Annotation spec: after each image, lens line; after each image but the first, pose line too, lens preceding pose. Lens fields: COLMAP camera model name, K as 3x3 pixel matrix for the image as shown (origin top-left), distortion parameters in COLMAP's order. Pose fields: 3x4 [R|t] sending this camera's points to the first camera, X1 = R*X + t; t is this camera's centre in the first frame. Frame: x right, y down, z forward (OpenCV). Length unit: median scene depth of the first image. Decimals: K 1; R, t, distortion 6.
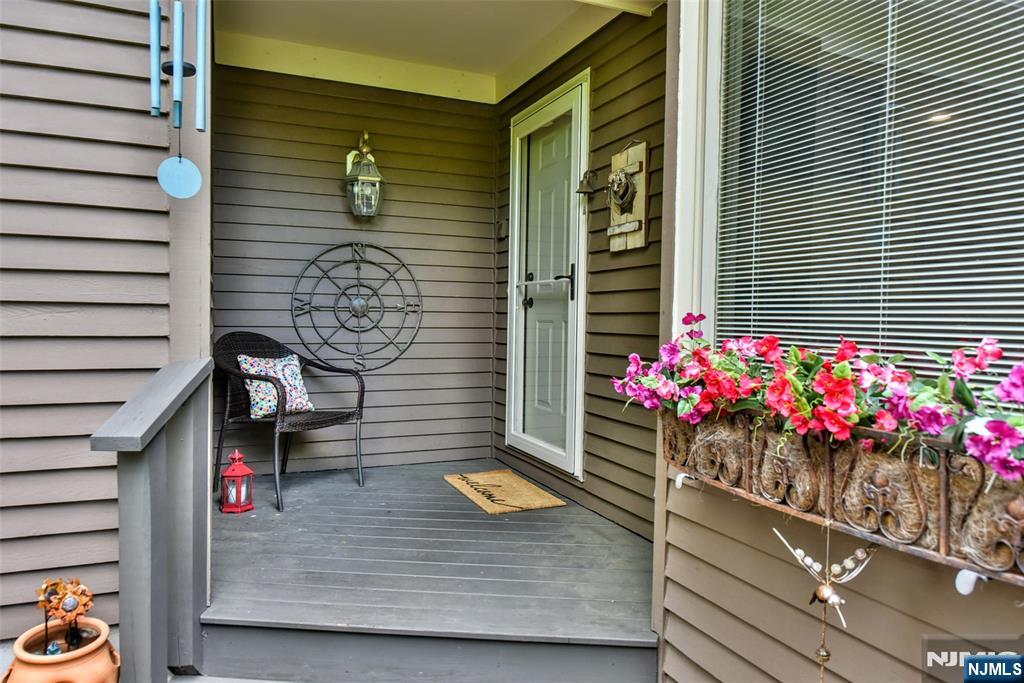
lens RADIAL K [[700.3, 0, 511.5], [0, 700.3, 337.4], [0, 0, 1]] dist [-0.002709, 0.000351]
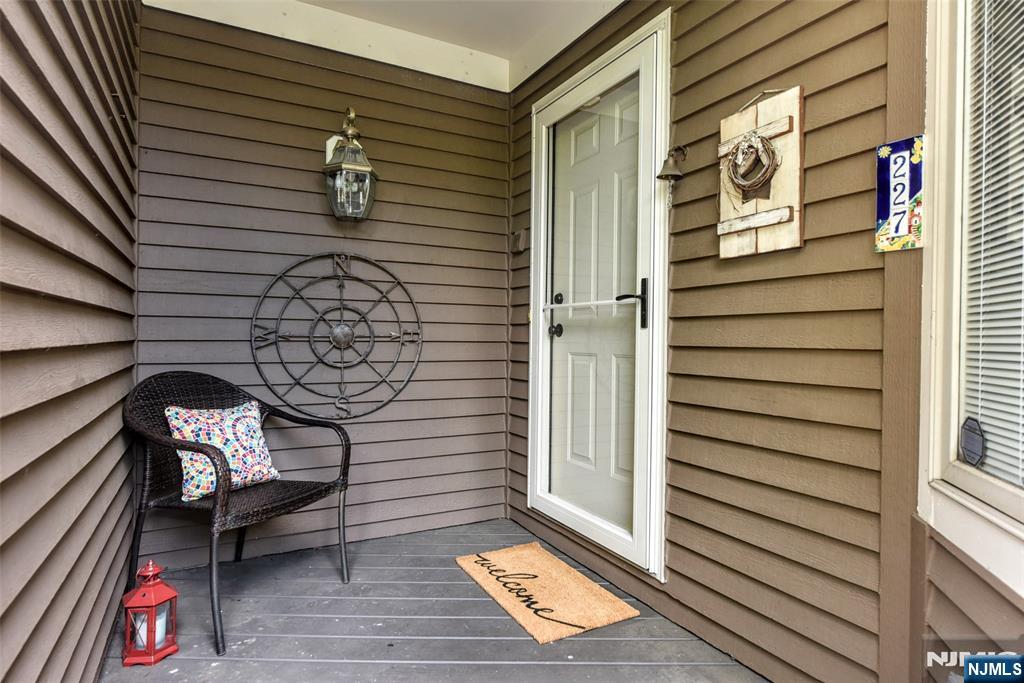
lens RADIAL K [[568.9, 0, 513.8], [0, 568.9, 342.5], [0, 0, 1]] dist [-0.002940, -0.001299]
pose [[0.996184, -0.002902, 0.087231, -0.091555], [0.004742, 0.999770, -0.020897, -0.024626], [-0.087150, 0.021231, 0.995969, 0.391492]]
